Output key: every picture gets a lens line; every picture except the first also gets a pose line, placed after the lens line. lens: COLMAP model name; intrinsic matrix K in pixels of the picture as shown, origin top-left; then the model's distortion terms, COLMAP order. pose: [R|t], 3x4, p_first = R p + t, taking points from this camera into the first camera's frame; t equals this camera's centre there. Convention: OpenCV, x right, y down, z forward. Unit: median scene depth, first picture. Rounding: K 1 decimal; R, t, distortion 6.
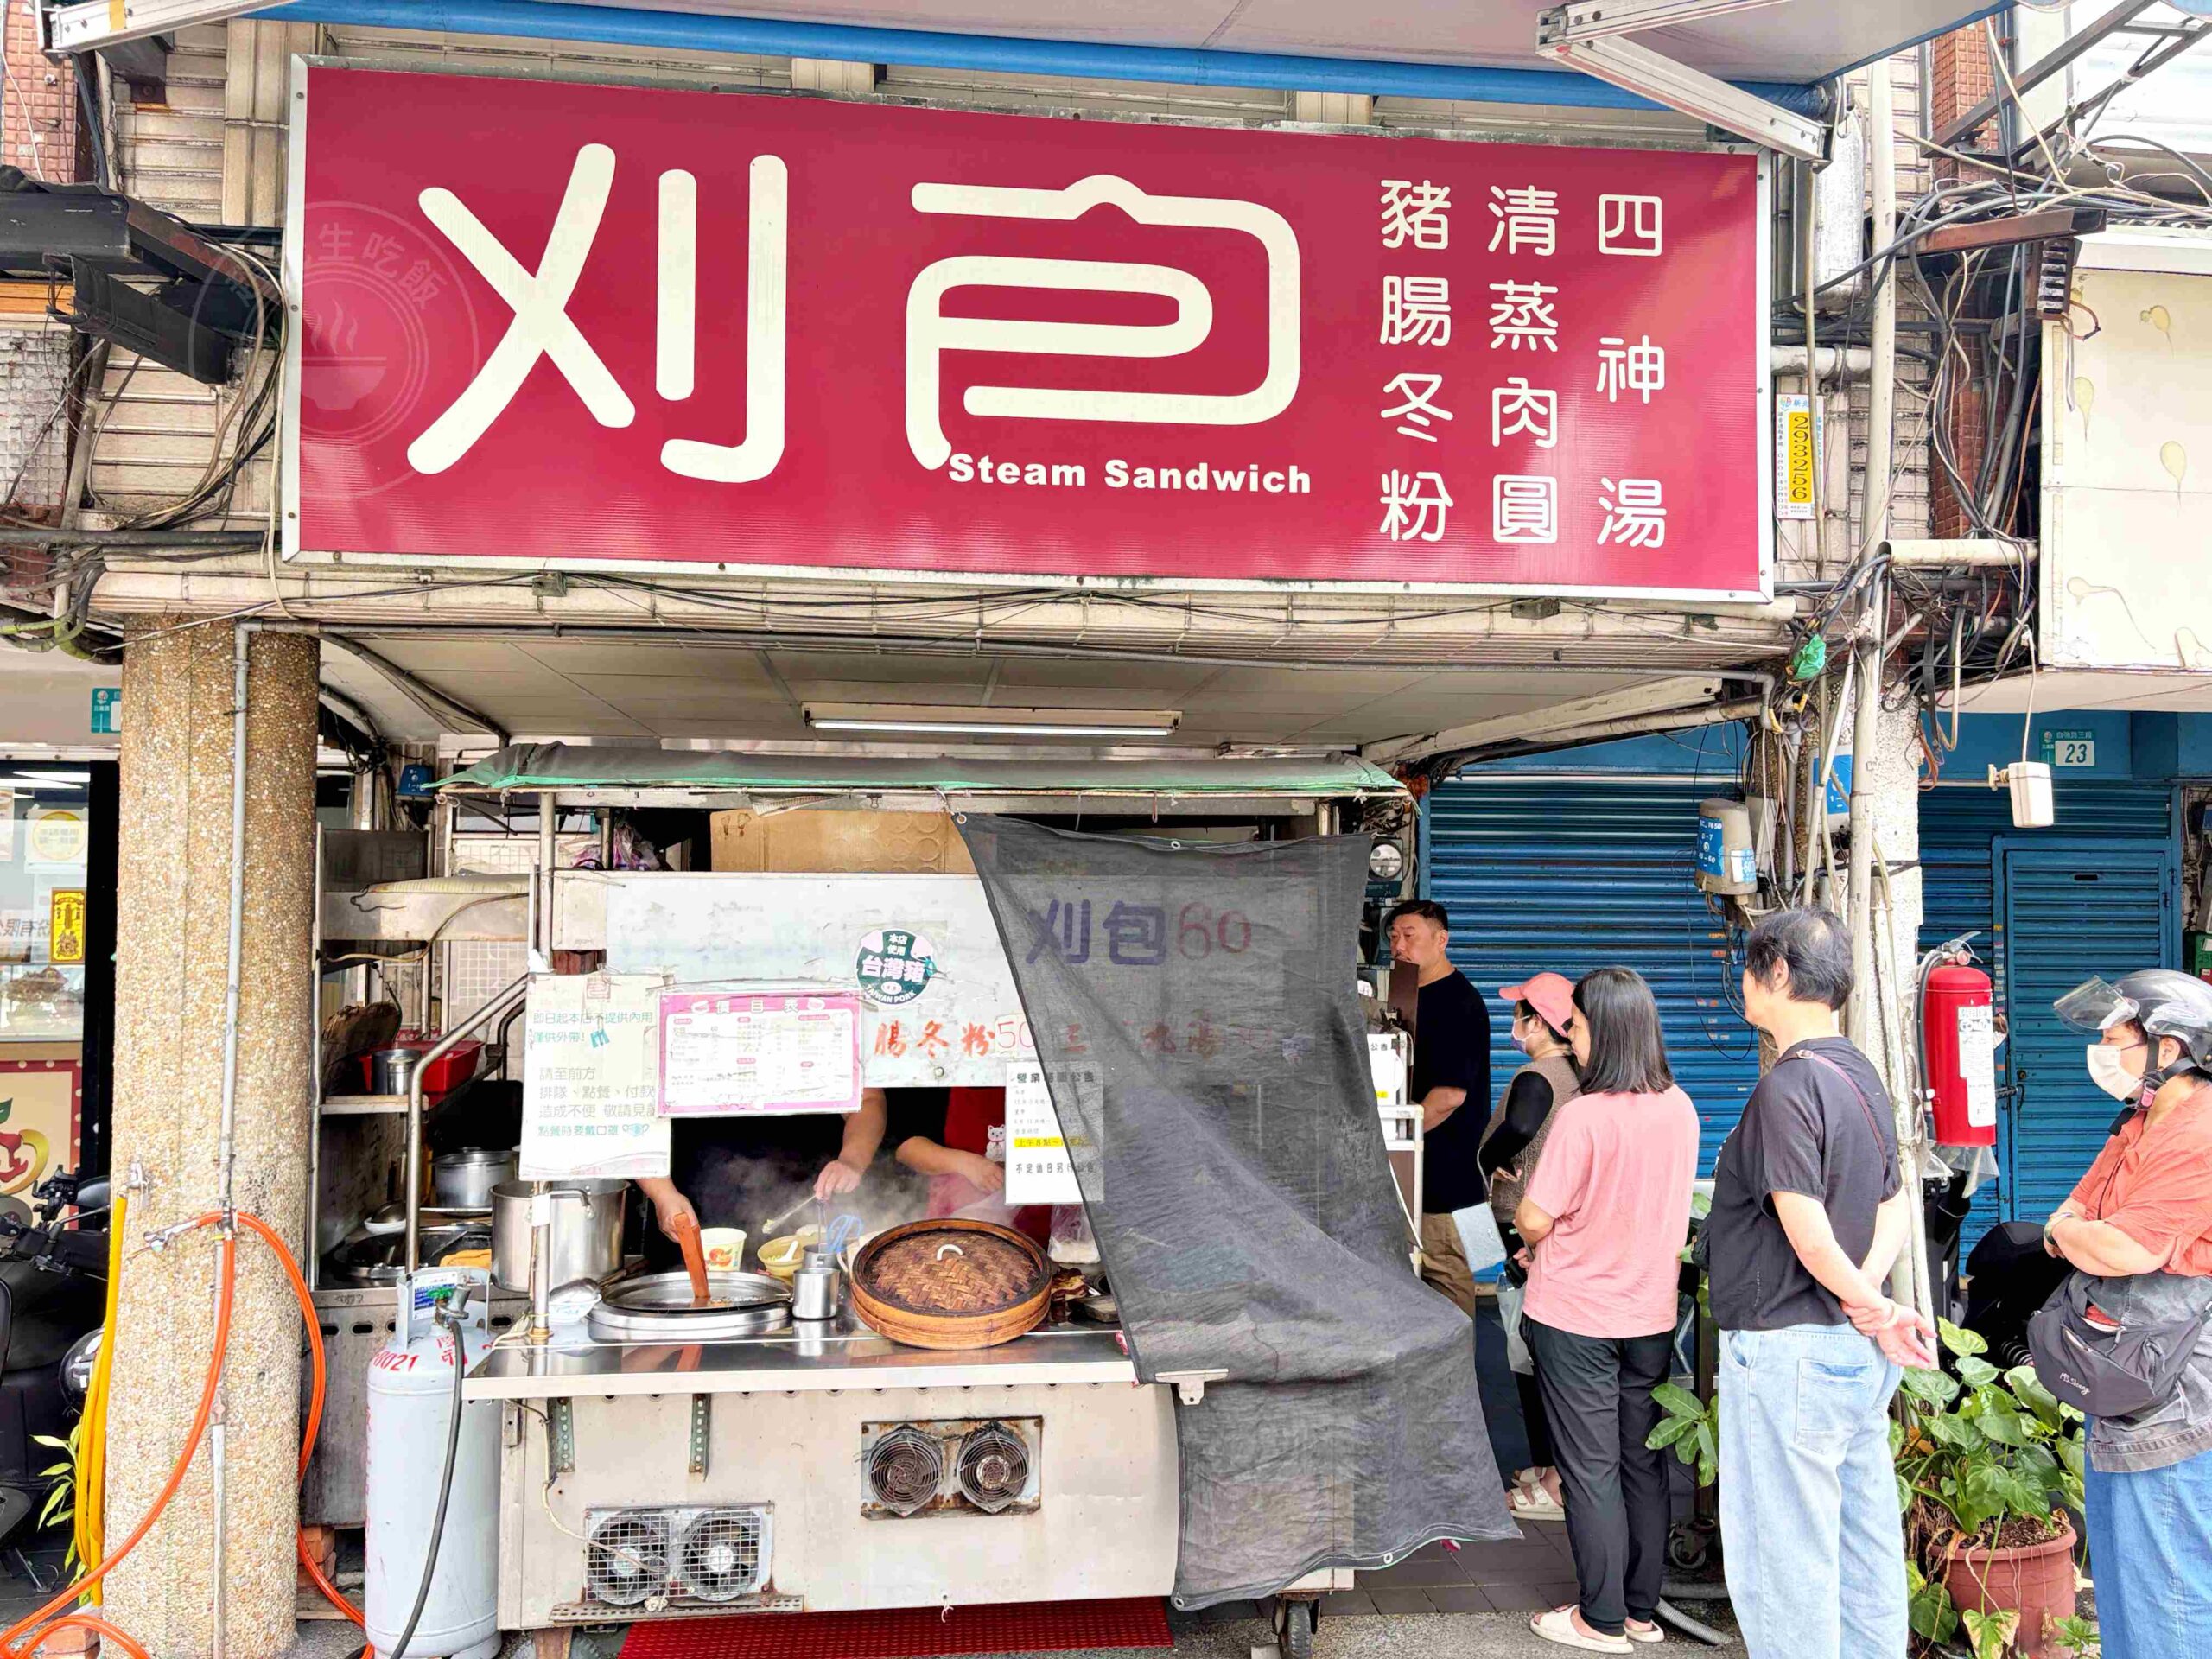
lens RADIAL K [[1657.9, 0, 1190.4], [0, 1657.9, 856.9], [0, 0, 1]] dist [0.036246, -0.066431]
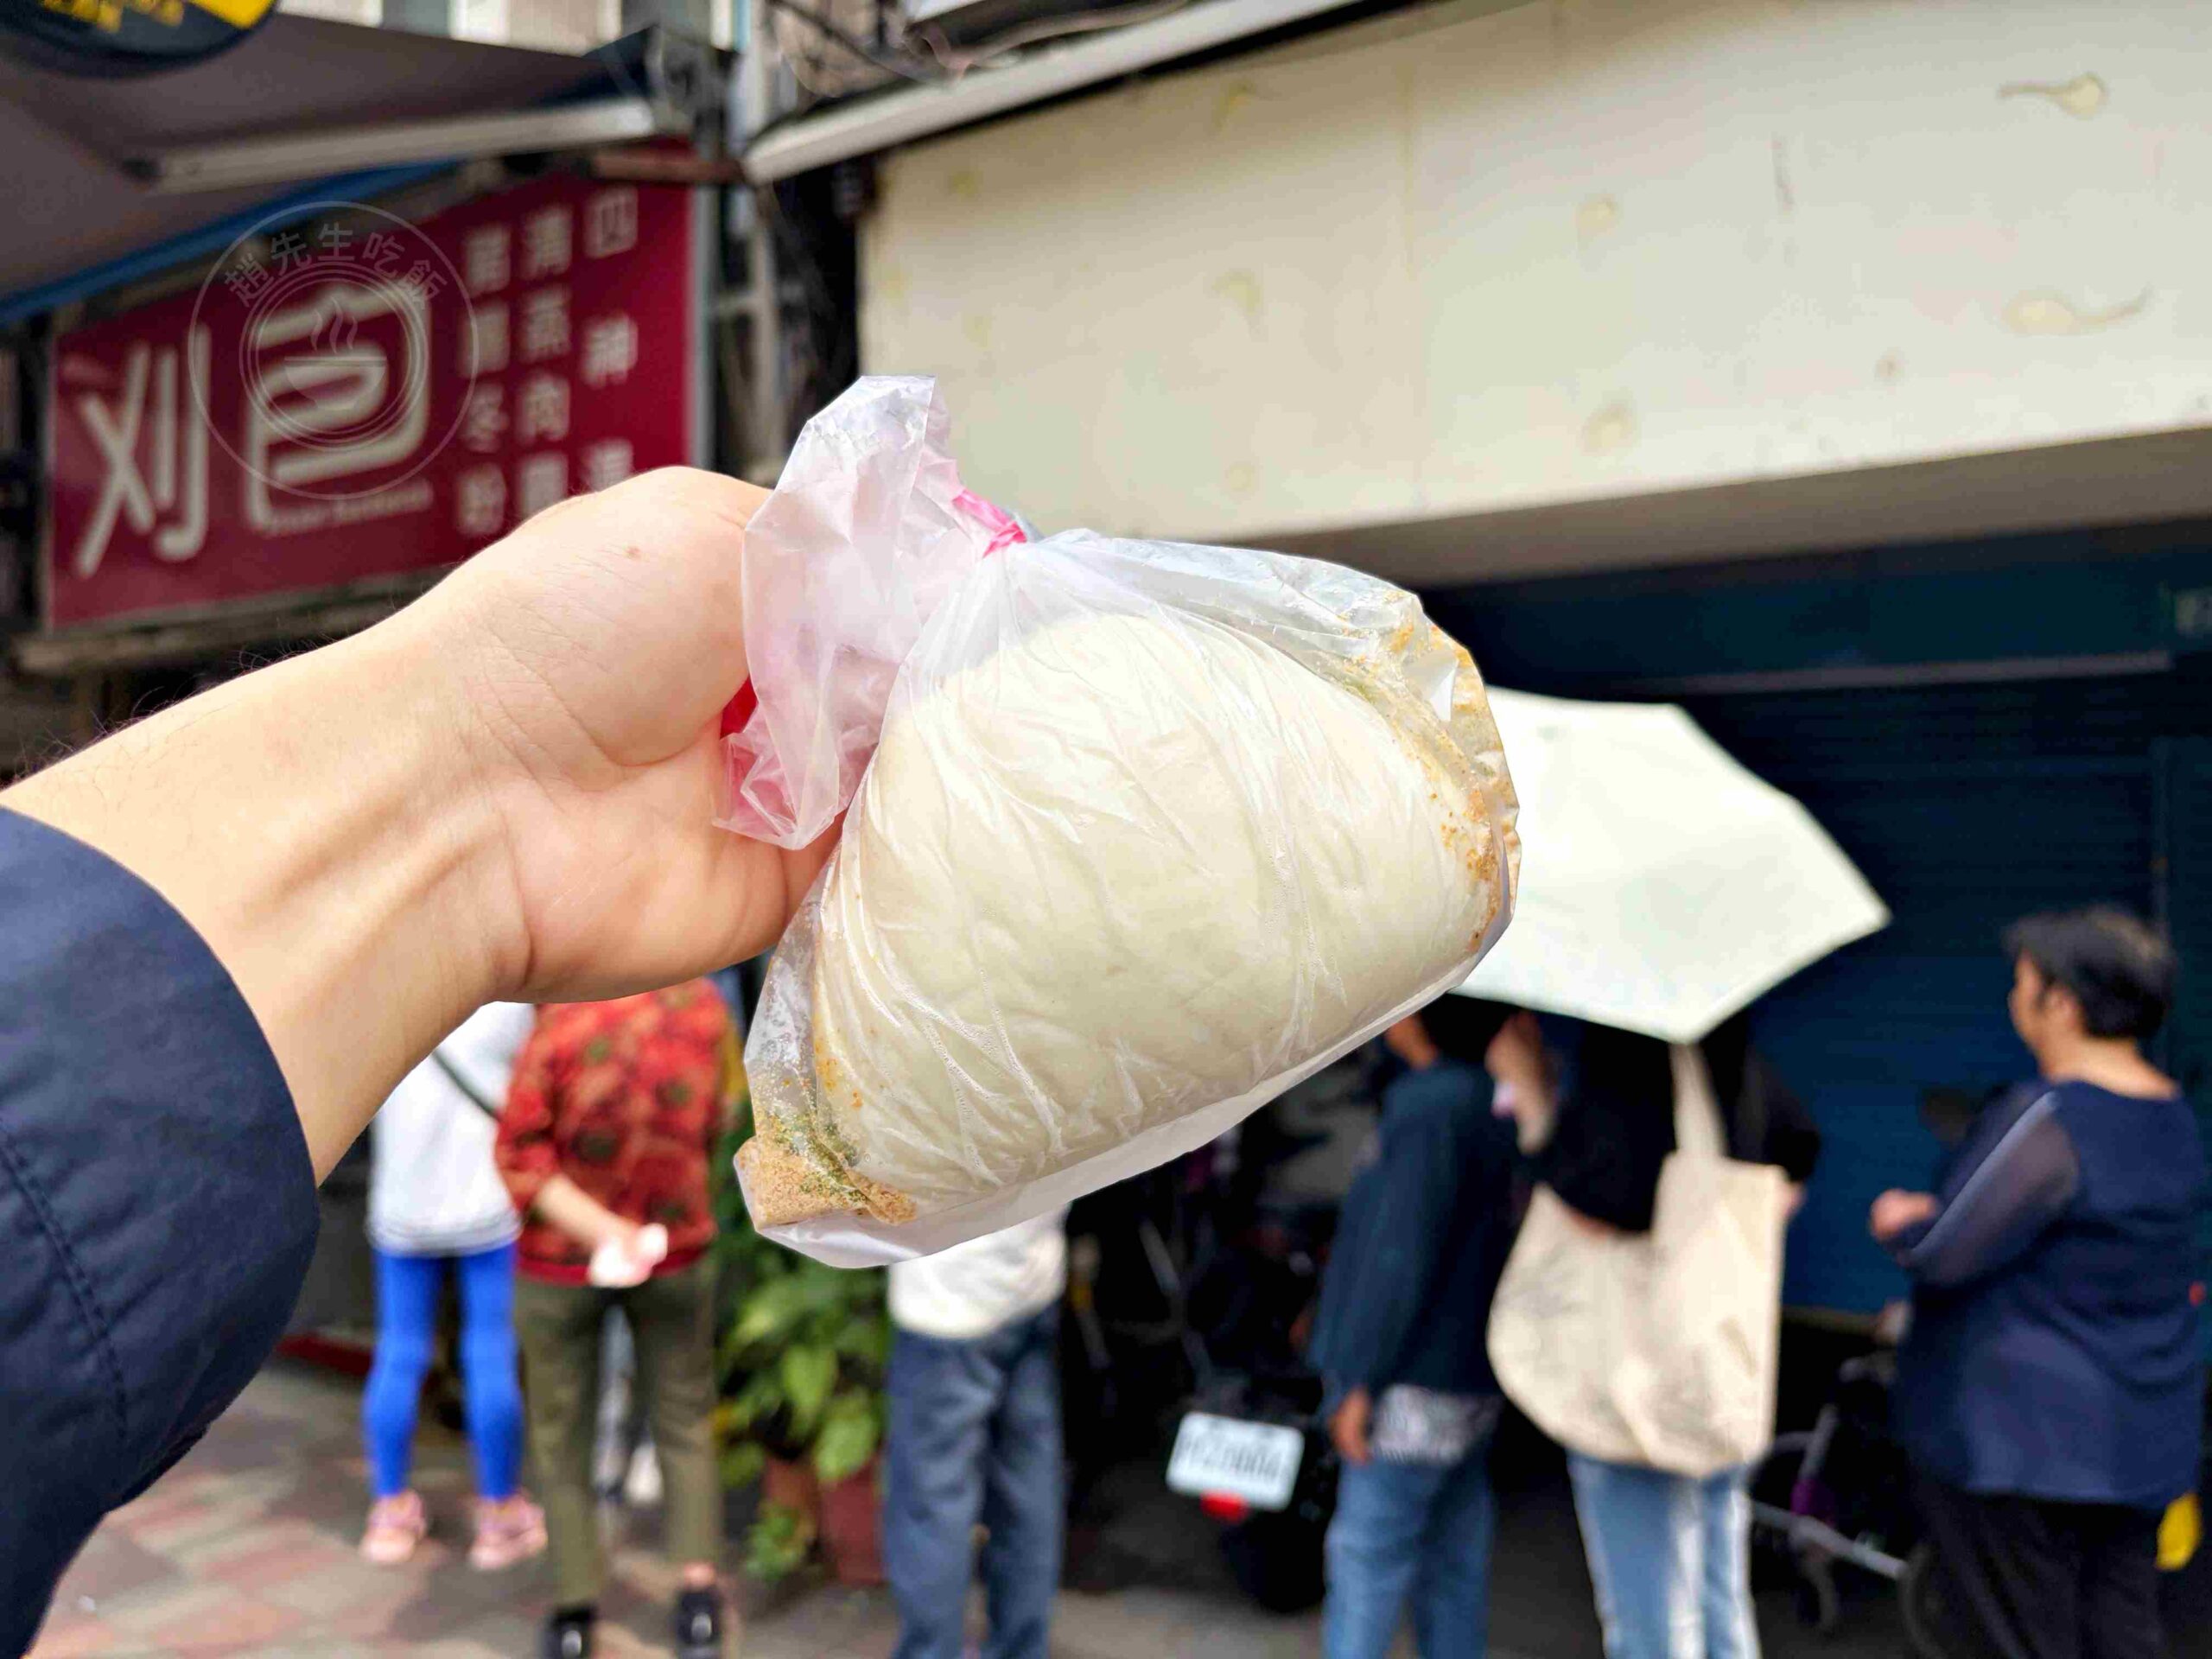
lens RADIAL K [[1657.9, 0, 1103.7], [0, 1657.9, 835.6], [0, 0, 1]] dist [0.036246, -0.066431]
pose [[0.776351, -0.012511, -0.630176, 1.243718], [0.020032, 0.999788, 0.004830, 0.036621], [0.629982, -0.016373, 0.776437, 0.333624]]
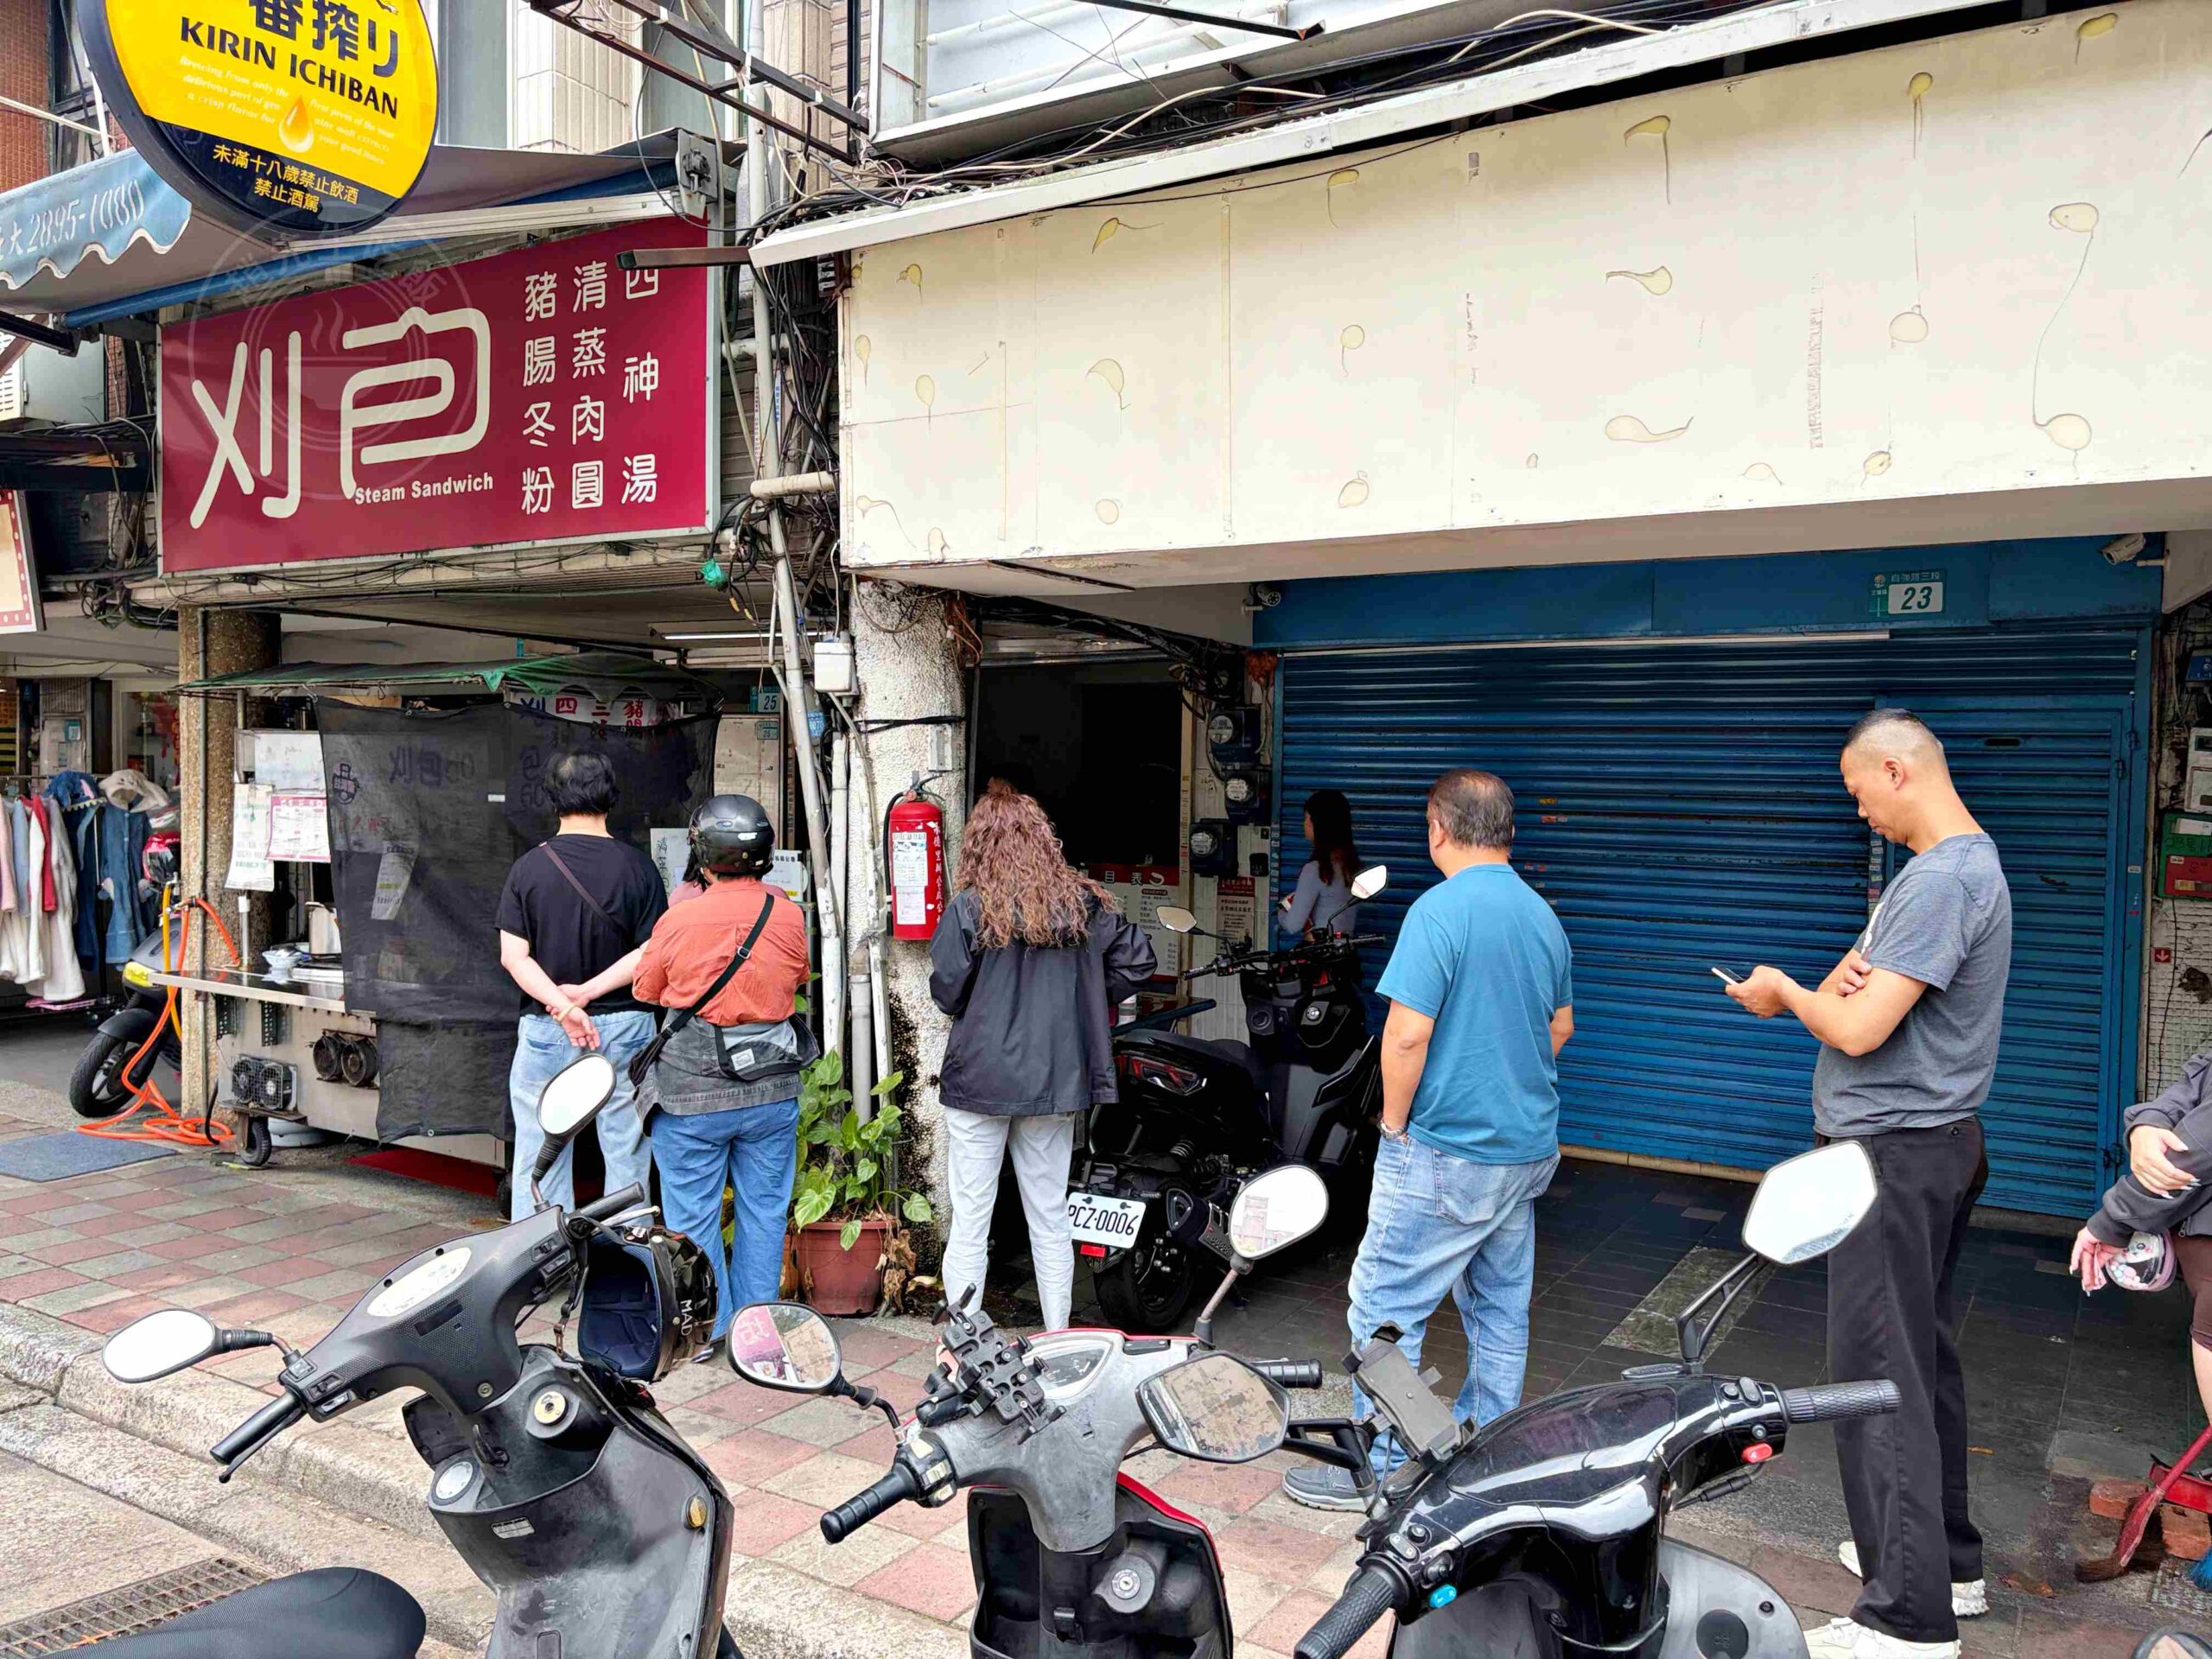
lens RADIAL K [[1657.9, 0, 1122.3], [0, 1657.9, 851.2], [0, 0, 1]] dist [0.036246, -0.066431]
pose [[0.785448, 0.038511, -0.617728, 1.515196], [0.003221, 0.997794, 0.066301, 0.021856], [0.618919, -0.054066, 0.783592, 0.106870]]
